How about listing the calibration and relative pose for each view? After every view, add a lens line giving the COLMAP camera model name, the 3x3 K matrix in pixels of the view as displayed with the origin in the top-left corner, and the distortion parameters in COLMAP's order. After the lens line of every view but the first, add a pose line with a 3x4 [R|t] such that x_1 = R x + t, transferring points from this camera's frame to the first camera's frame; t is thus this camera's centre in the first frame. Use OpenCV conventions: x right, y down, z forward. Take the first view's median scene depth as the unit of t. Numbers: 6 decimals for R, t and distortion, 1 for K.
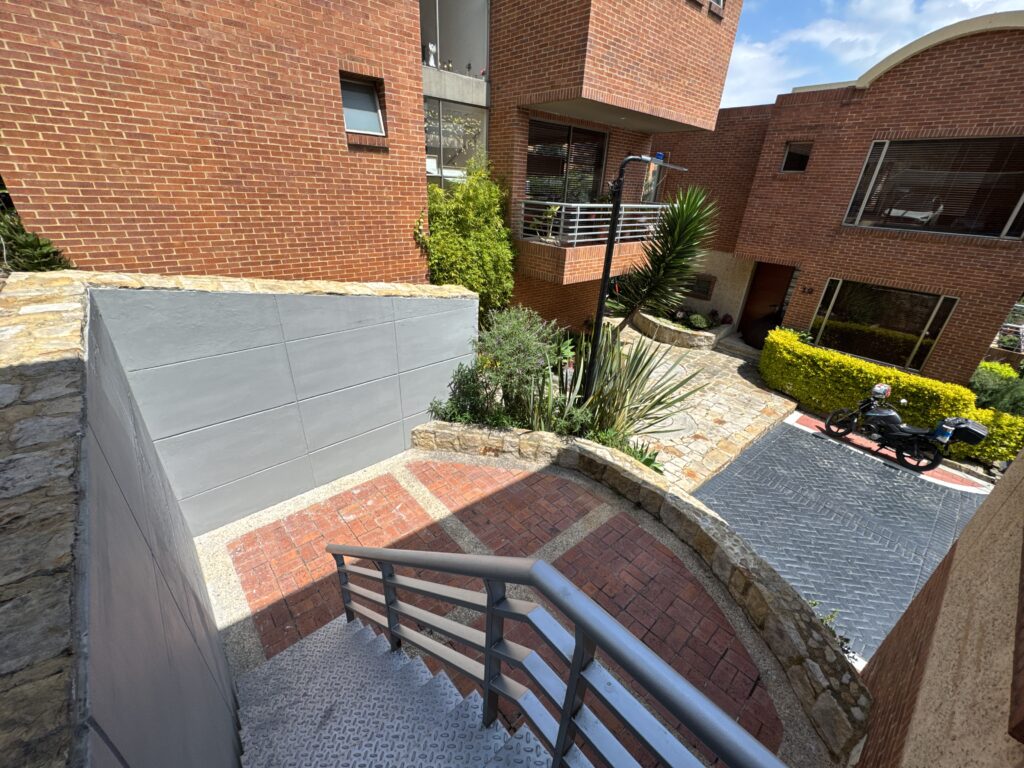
lens RADIAL K [[407.8, 0, 512.0], [0, 407.8, 384.0], [0, 0, 1]] dist [-0.001759, 0.000240]
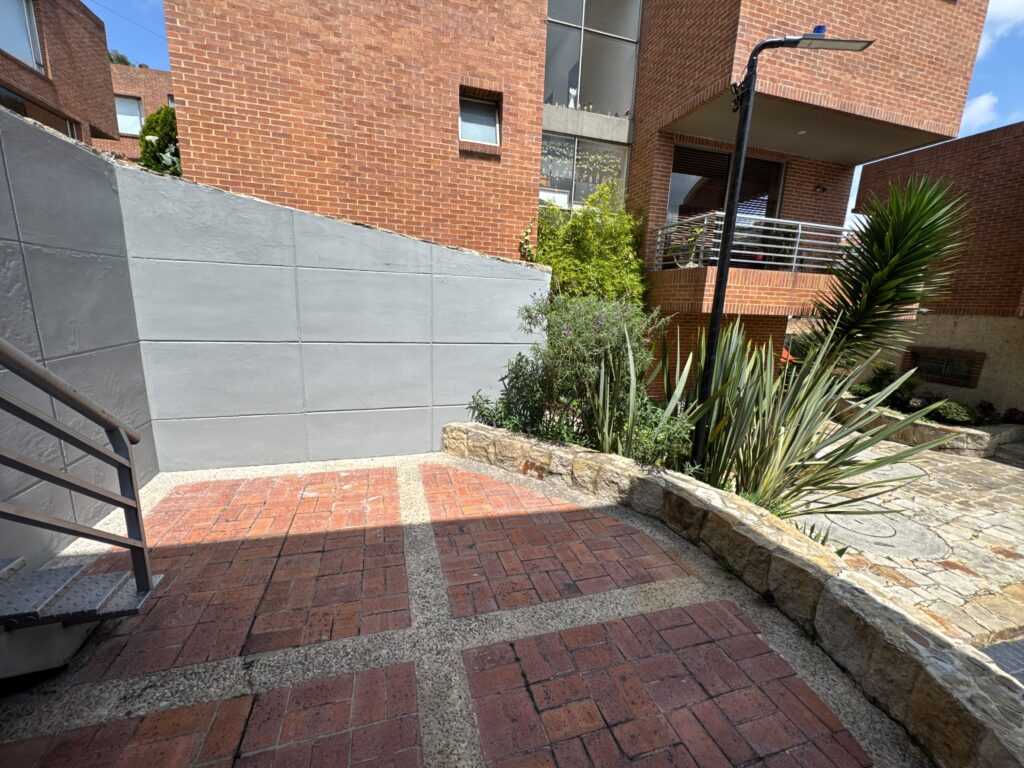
lens RADIAL K [[407.8, 0, 512.0], [0, 407.8, 384.0], [0, 0, 1]] dist [-0.001759, 0.000240]
pose [[0.908337, 0.070532, -0.412248, 0.189073], [-0.179256, 0.956209, -0.231370, 0.192440], [0.377876, 0.284060, 0.881203, 0.335482]]
